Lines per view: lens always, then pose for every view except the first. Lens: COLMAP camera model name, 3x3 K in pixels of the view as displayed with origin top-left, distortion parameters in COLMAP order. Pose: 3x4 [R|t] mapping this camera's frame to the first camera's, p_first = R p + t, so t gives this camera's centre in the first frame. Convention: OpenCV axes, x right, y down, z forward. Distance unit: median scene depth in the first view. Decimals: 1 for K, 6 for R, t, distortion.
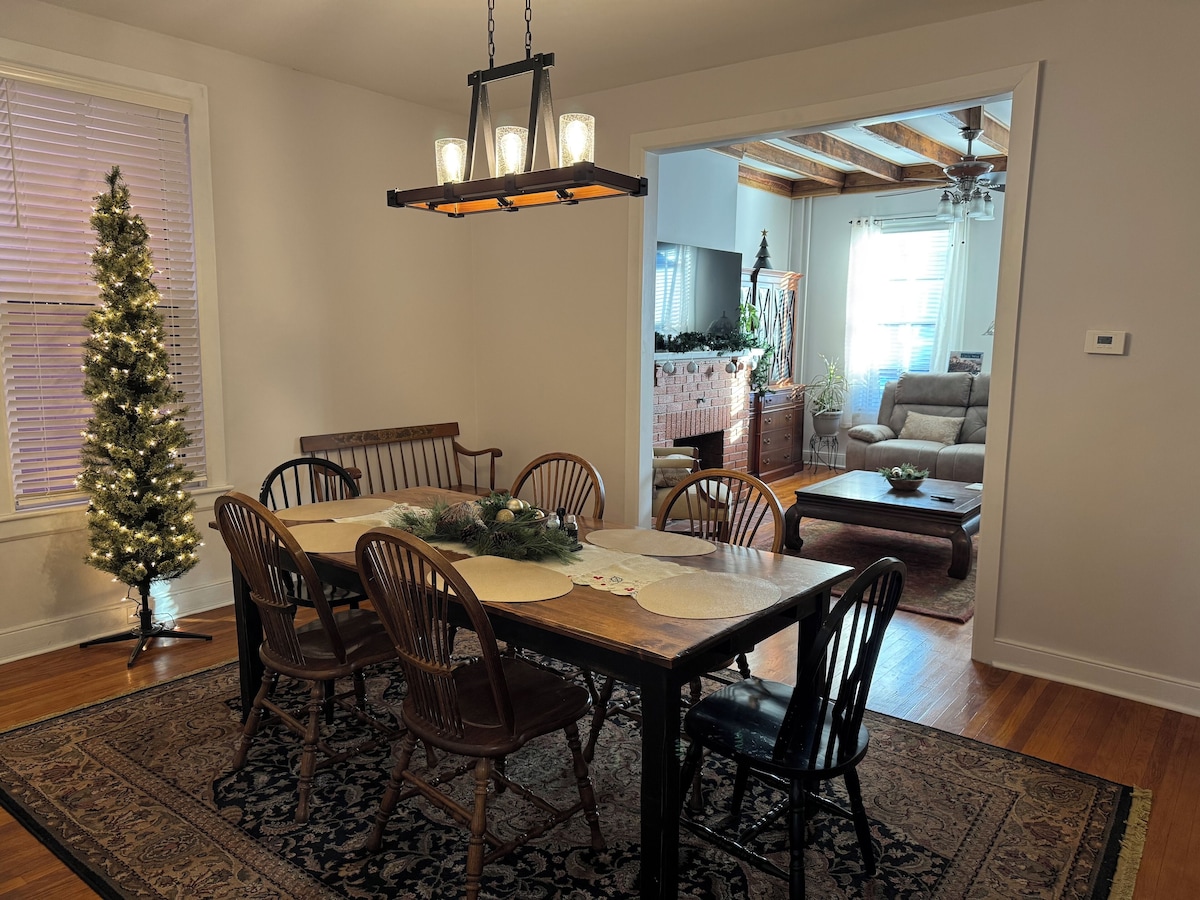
lens RADIAL K [[858.8, 0, 600.0], [0, 858.8, 450.0], [0, 0, 1]] dist [0.003619, -0.005576]
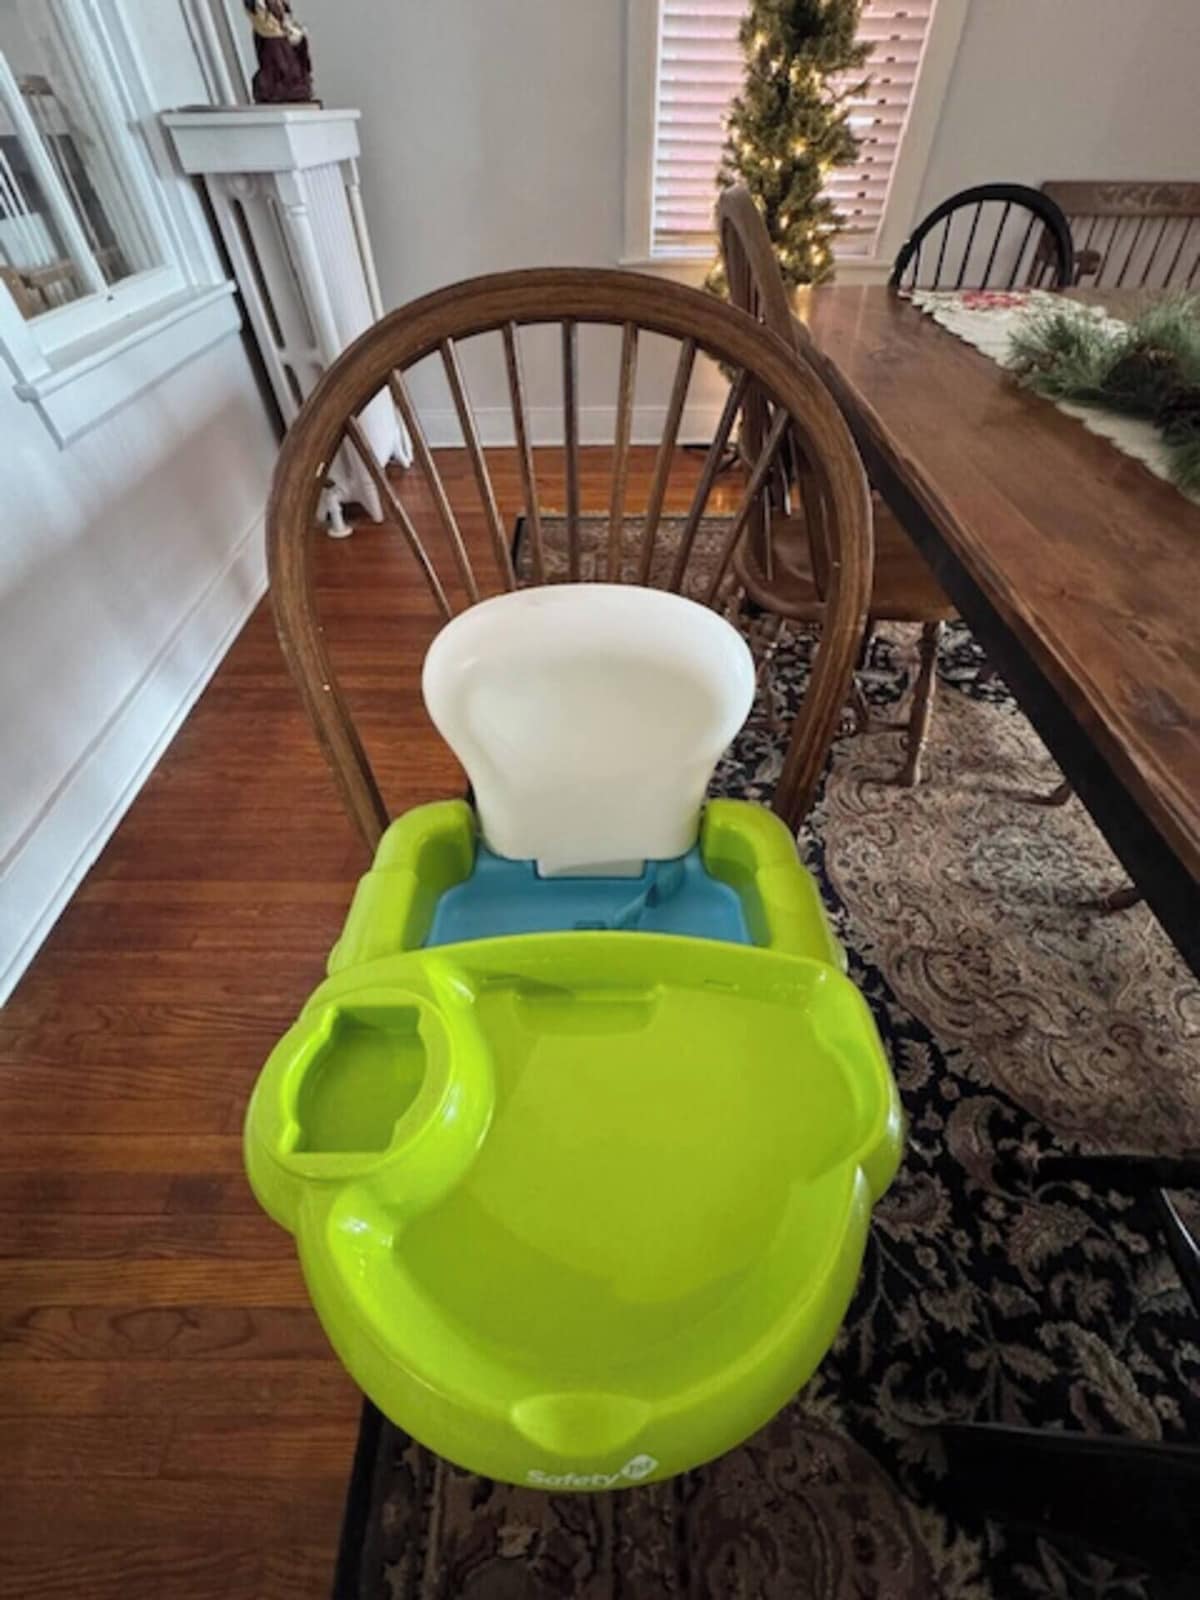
lens RADIAL K [[655.4, 0, 600.0], [0, 655.4, 800.0], [0, 0, 1]] dist [-0.003643, -0.000392]
pose [[0.623867, 0.573986, -0.530406, -0.054764], [-0.110989, 0.736867, 0.666865, 0.052742], [0.773609, -0.357166, 0.523413, 0.491599]]
